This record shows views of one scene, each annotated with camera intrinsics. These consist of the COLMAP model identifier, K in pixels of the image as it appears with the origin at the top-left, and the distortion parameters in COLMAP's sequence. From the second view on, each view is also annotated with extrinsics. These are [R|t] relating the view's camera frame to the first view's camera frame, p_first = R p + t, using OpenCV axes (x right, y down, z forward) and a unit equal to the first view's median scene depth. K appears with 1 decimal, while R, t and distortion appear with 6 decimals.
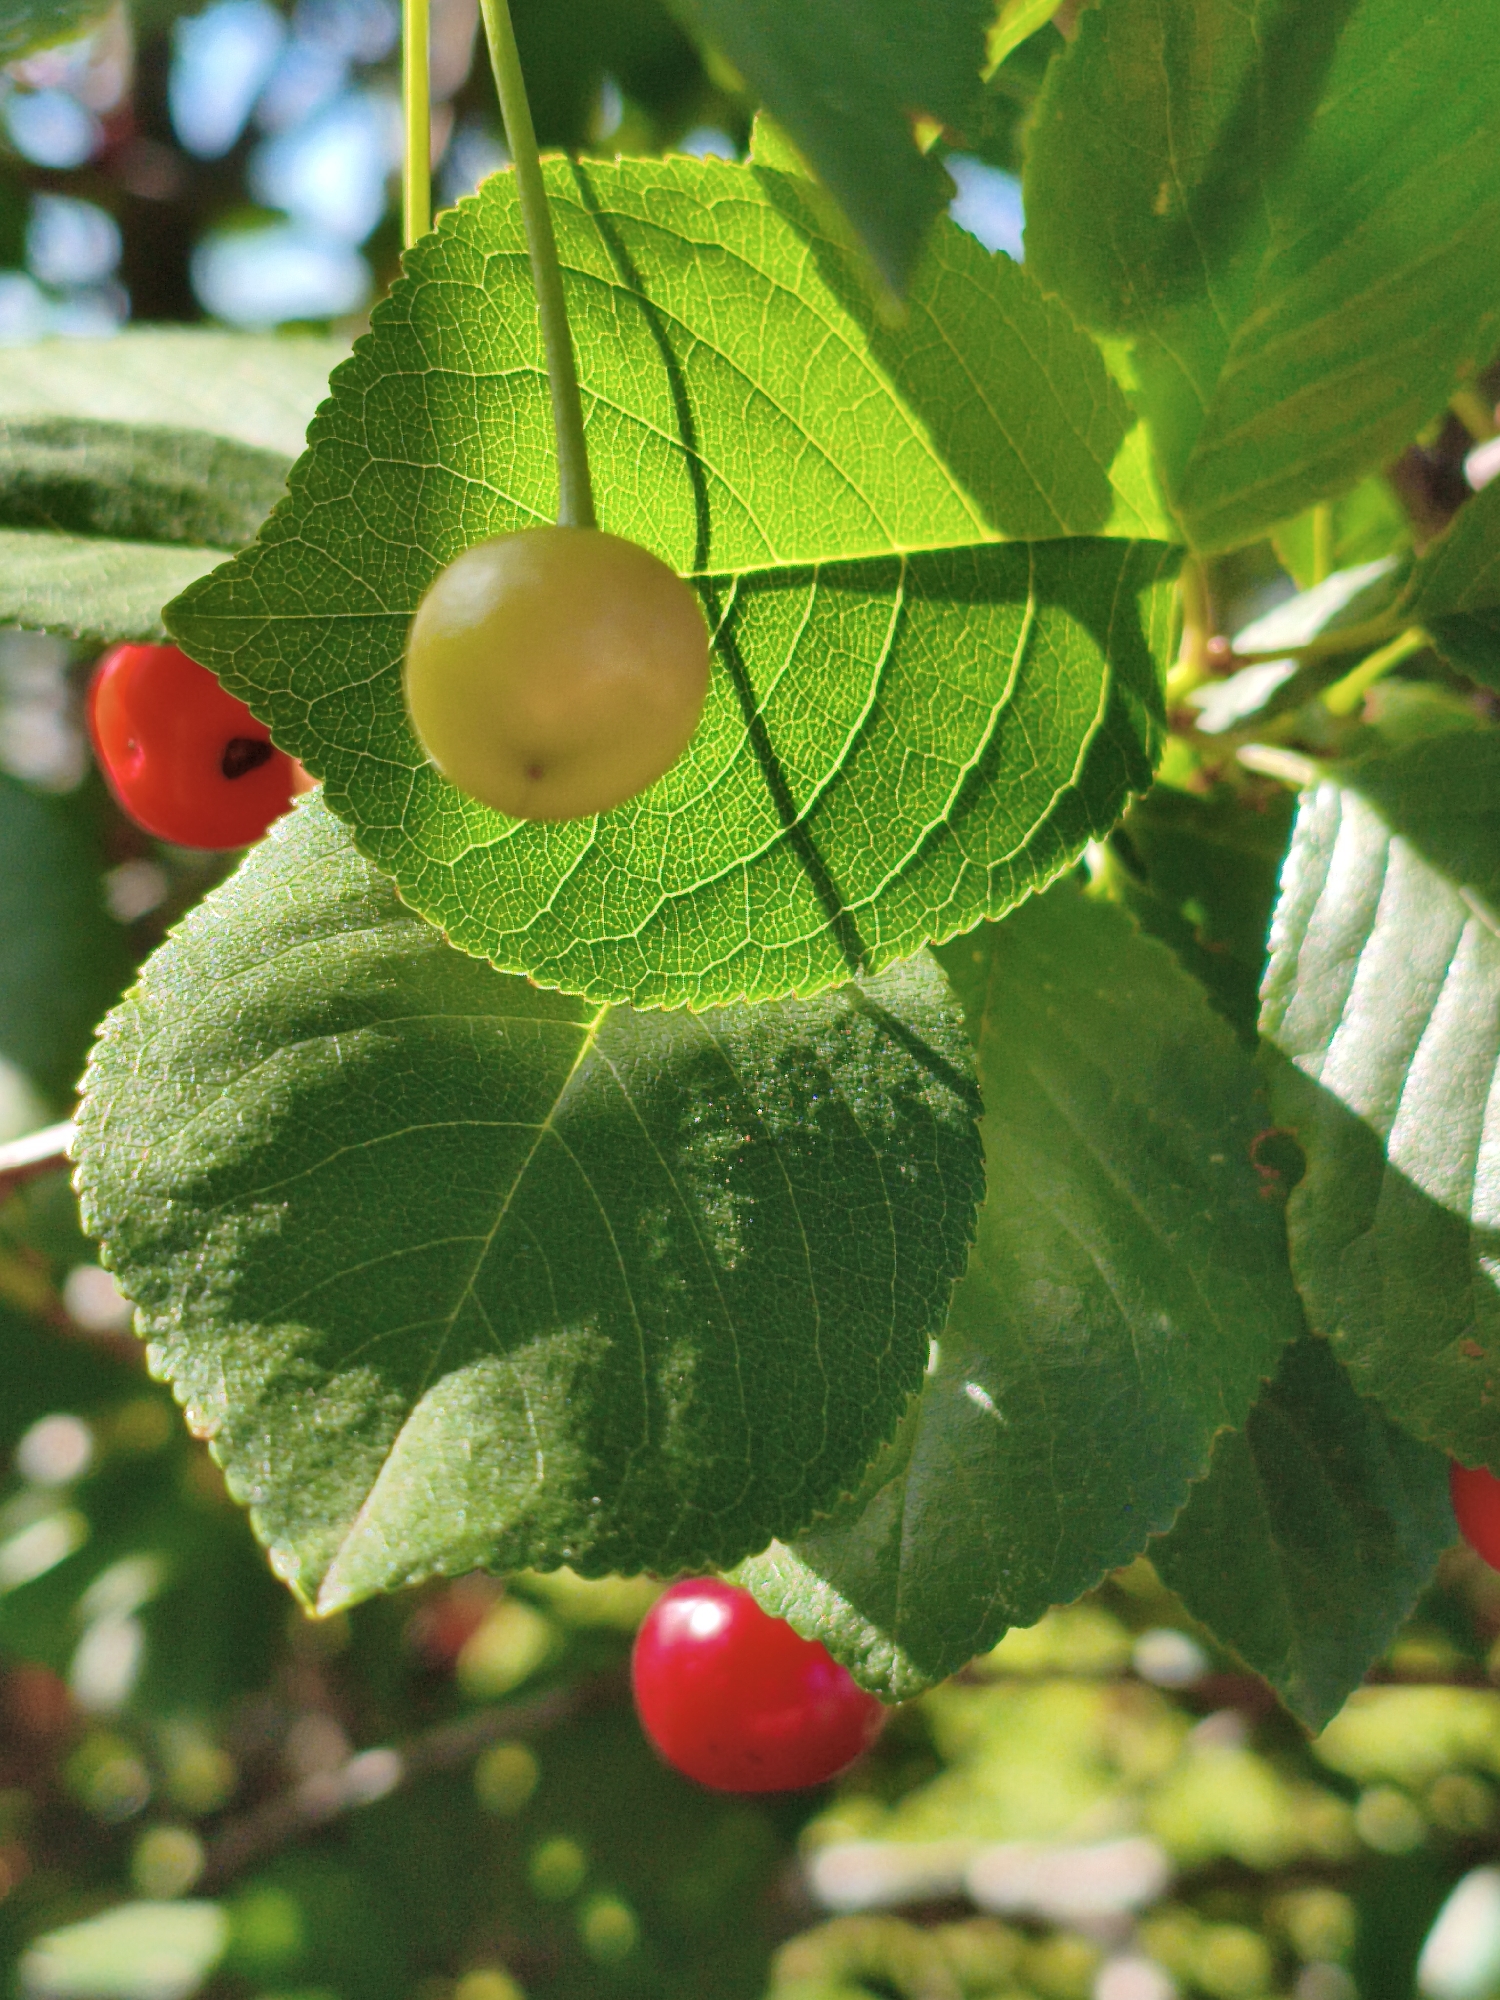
lens RADIAL K [[3552.6, 0, 747.0], [0, 3552.6, 1000.9], [0, 0, 1]] dist [0.113578, 0.000000]
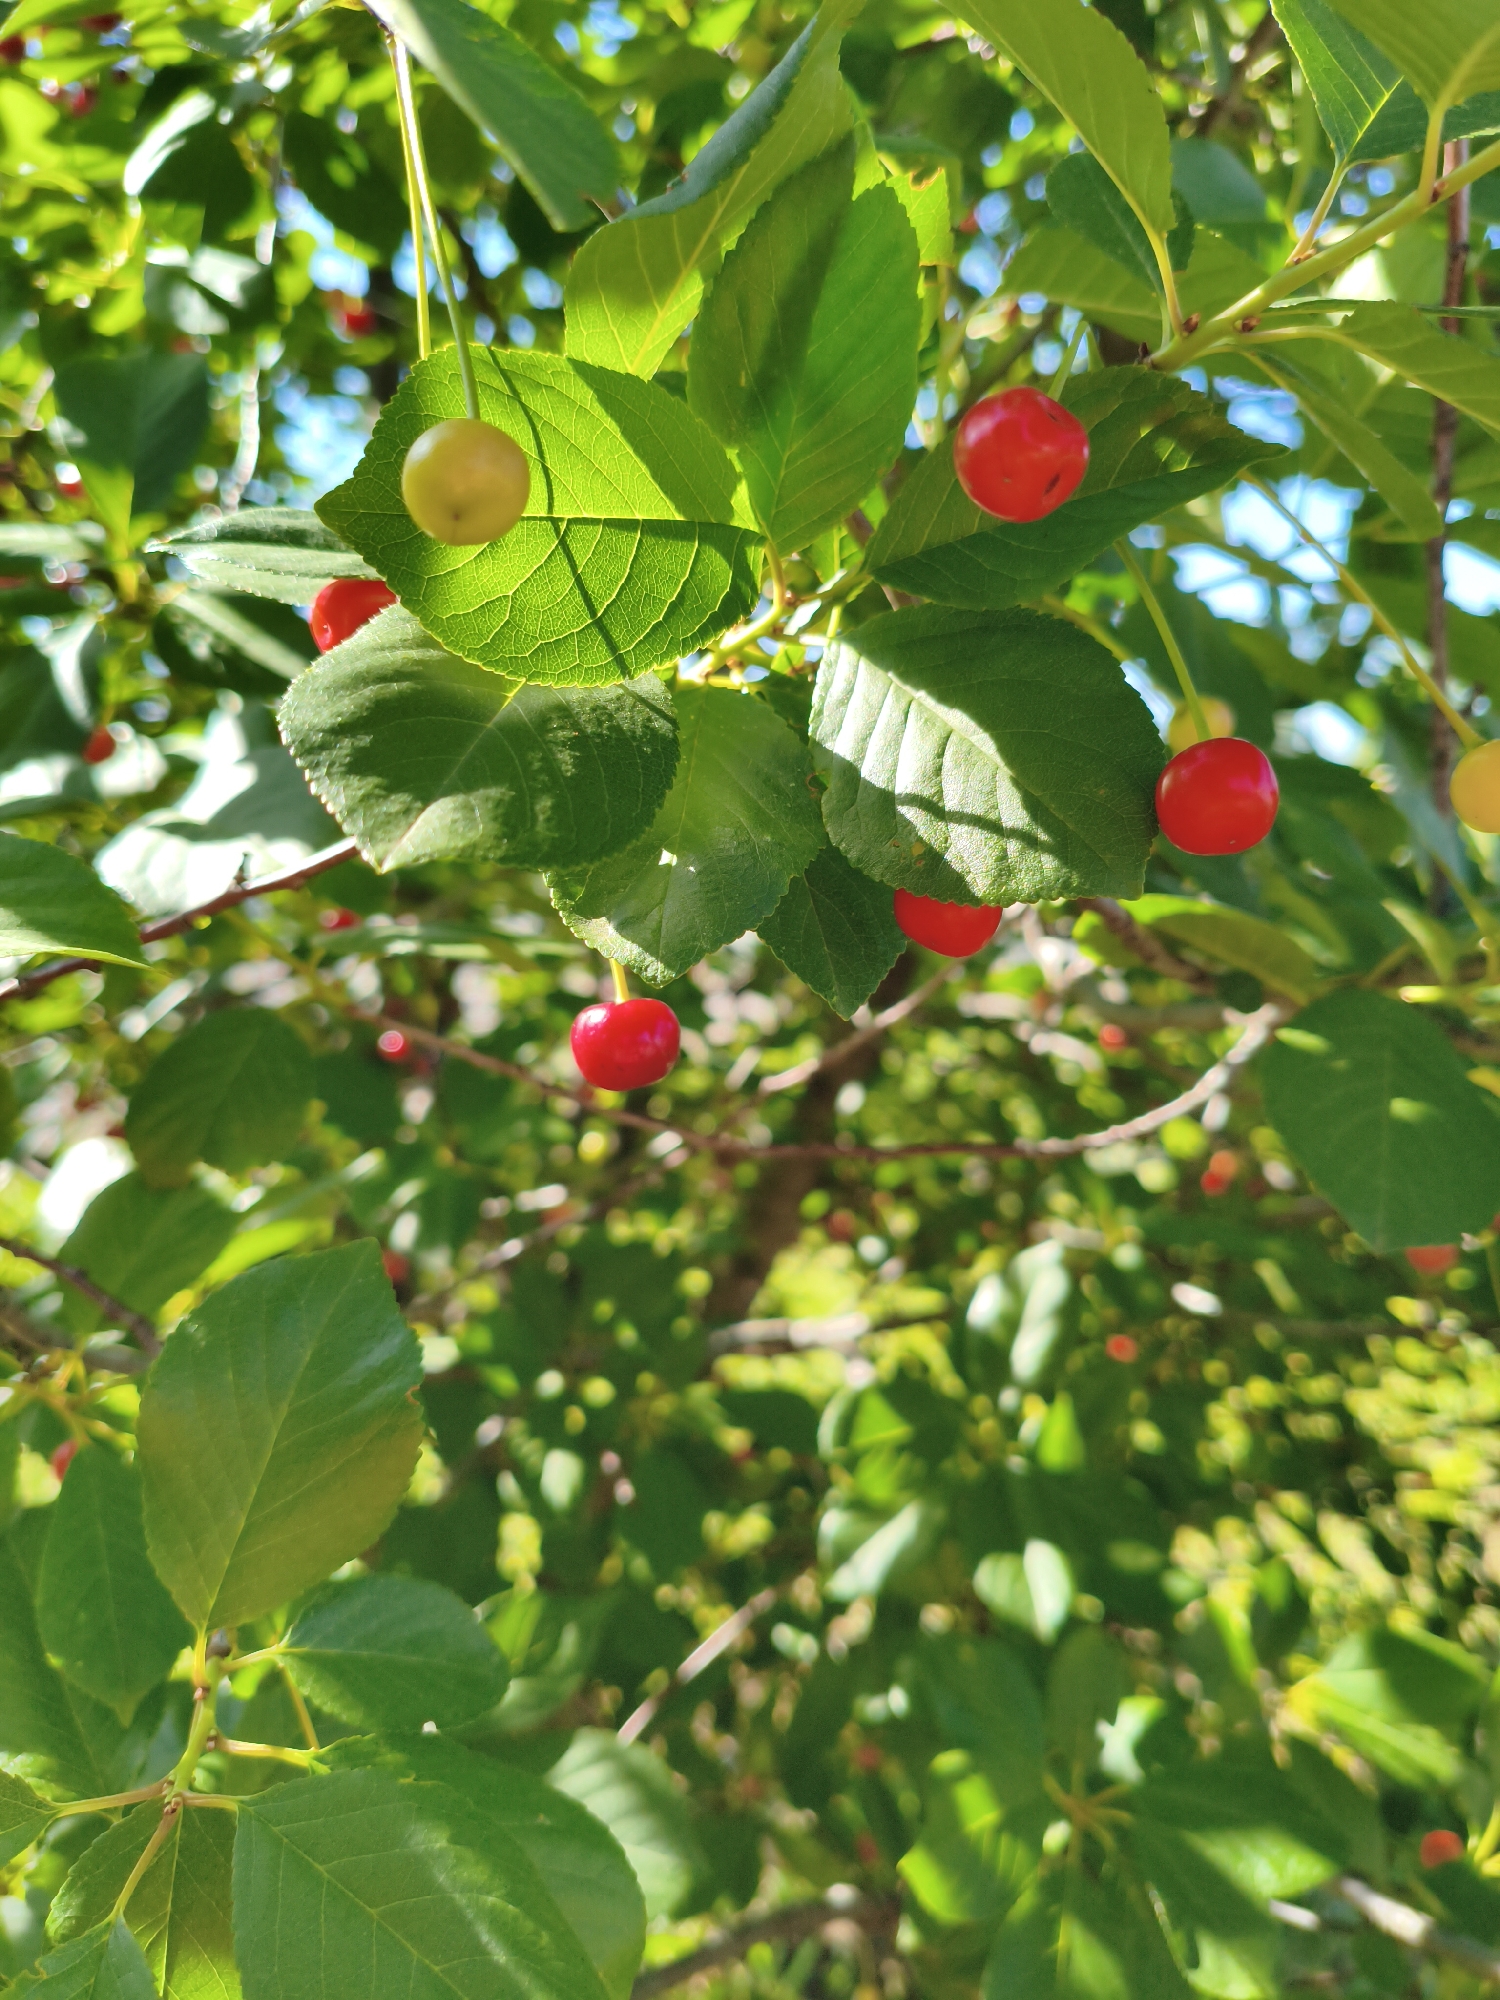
lens RADIAL K [[1508.3, 0, 757.3], [0, 1508.3, 998.9], [0, 0, 1]] dist [0.000877, 0.000627]
pose [[0.997762, -0.053593, 0.039990, 0.067695], [0.054609, 0.998201, -0.024761, 0.237460], [-0.038591, 0.026889, 0.998893, -0.007222]]
